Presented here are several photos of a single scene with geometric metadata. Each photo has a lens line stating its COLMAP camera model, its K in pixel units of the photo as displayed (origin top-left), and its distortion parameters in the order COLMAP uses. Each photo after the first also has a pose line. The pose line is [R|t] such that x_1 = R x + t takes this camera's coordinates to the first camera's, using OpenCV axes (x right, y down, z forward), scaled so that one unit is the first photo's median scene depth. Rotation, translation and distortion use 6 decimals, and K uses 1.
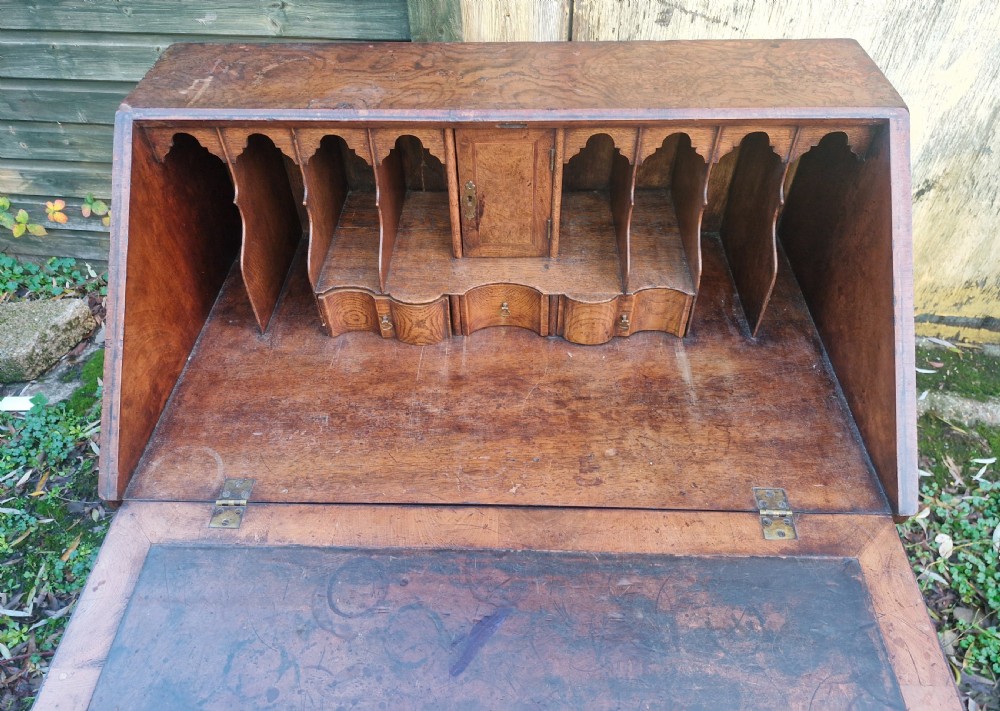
lens RADIAL K [[724.3, 0, 496.0], [0, 724.3, 335.8], [0, 0, 1]] dist [0.026500, -0.020757]
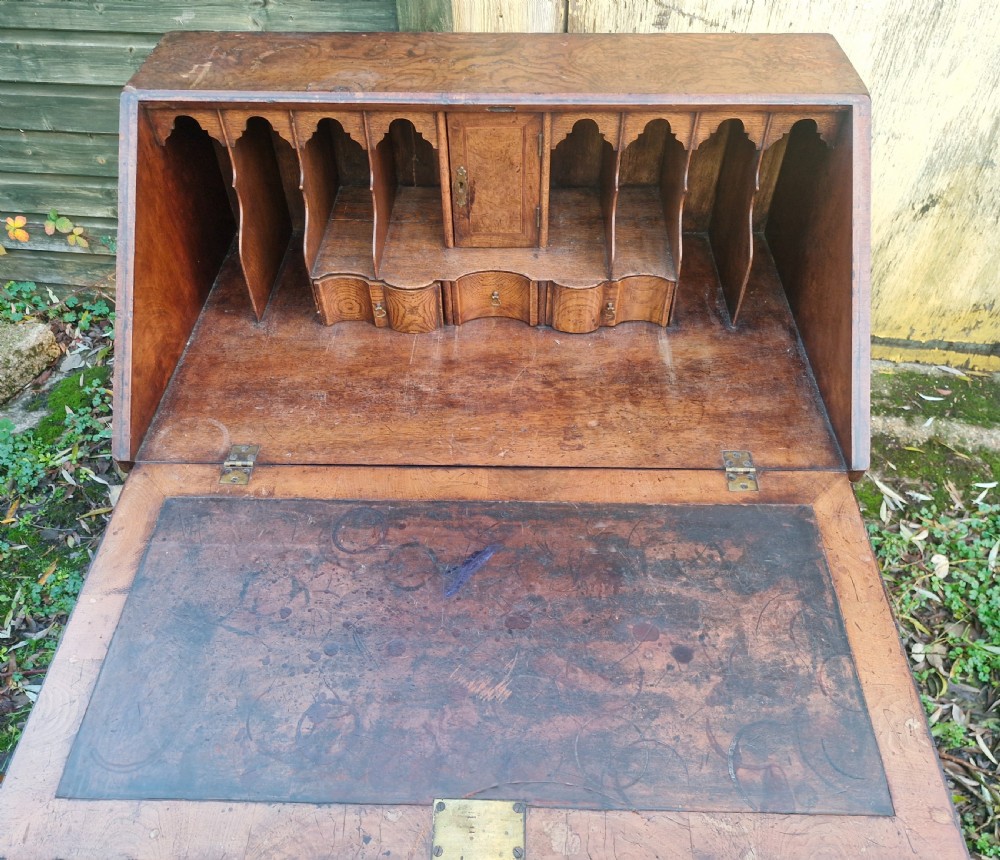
lens RADIAL K [[830.2, 0, 509.8], [0, 830.2, 437.1], [0, 0, 1]] dist [0.050587, -0.053373]
pose [[0.999759, 0.001281, 0.021924, 0.005039], [-0.001987, 0.999480, 0.032187, 0.086047], [-0.021871, -0.032223, 0.999241, -0.135007]]
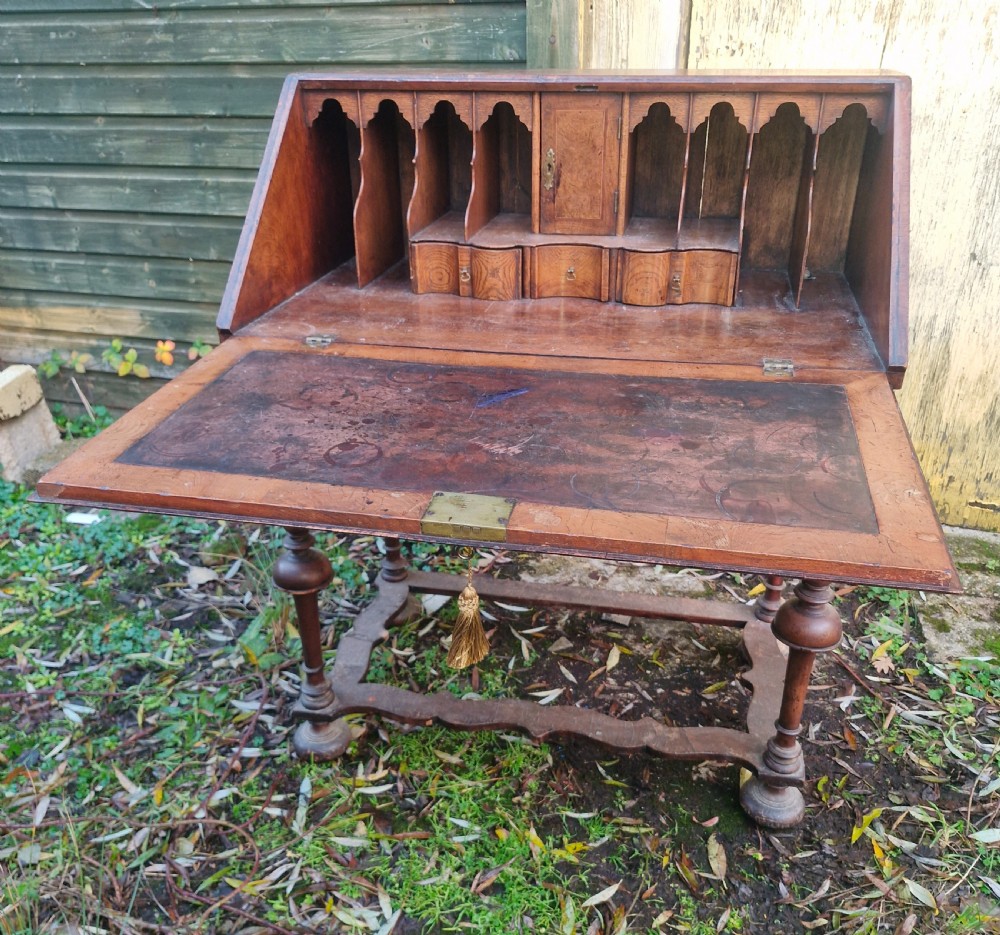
lens RADIAL K [[967.7, 0, 513.2], [0, 967.7, 517.5], [0, 0, 1]] dist [0.062274, 0.000000]
pose [[0.986182, 0.089786, -0.139224, 0.116072], [-0.126890, 0.949681, -0.286364, 0.531826], [0.106507, 0.300074, 0.947952, -0.230567]]
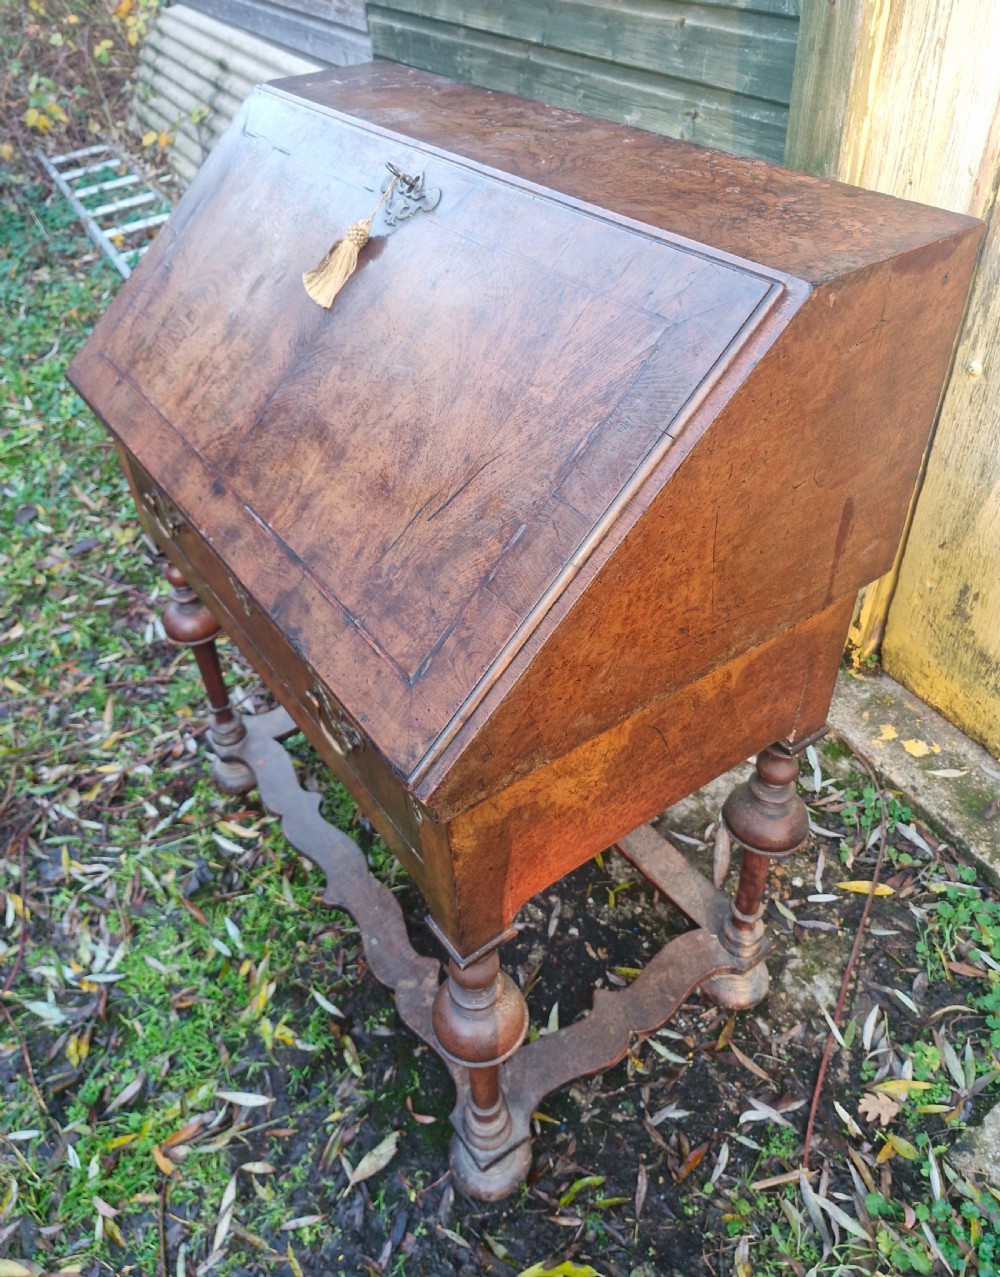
lens RADIAL K [[994.3, 0, 451.9], [0, 994.3, 600.0], [0, 0, 1]] dist [0.051791, -0.076182]
pose [[0.574674, 0.499175, -0.648517, 0.592769], [-0.544253, 0.824913, 0.152668, -0.036180], [0.611178, 0.265223, 0.745733, 0.163428]]
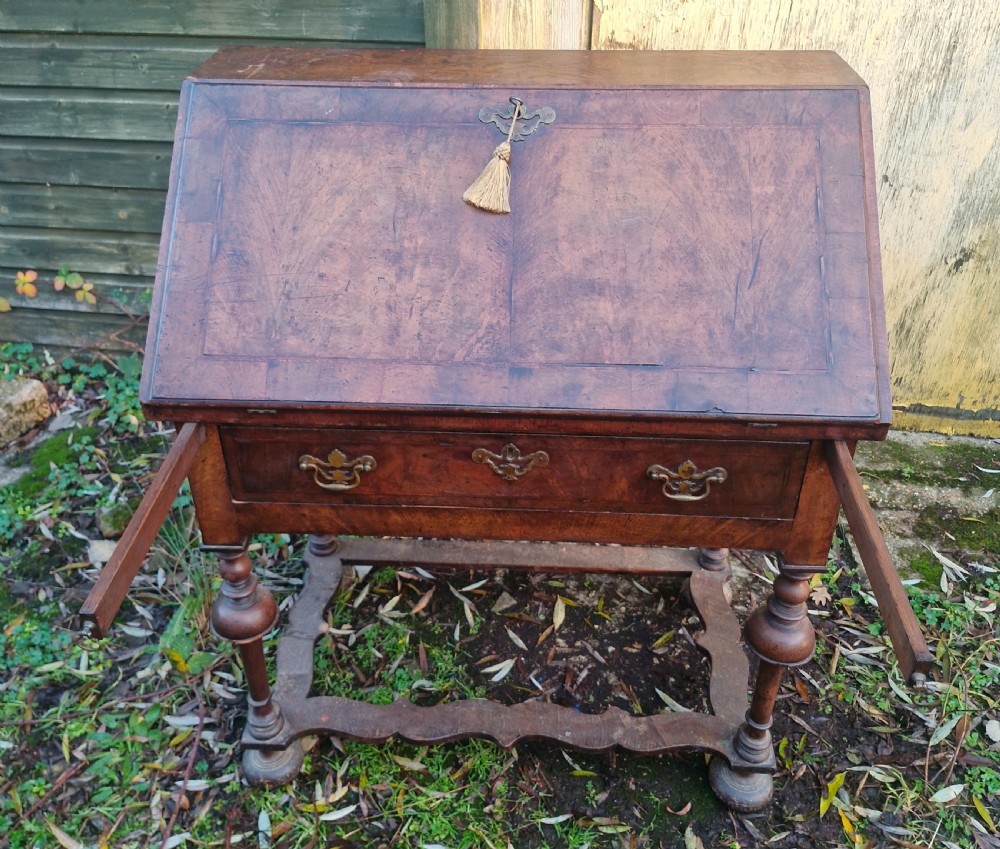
lens RADIAL K [[963.8, 0, 497.3], [0, 963.8, 383.3], [0, 0, 1]] dist [0.025853, 0.000000]
pose [[0.999691, 0.024283, -0.005353, -0.005545], [-0.024866, 0.977036, -0.211619, 0.276799], [0.000091, 0.211687, 0.977338, -0.228071]]
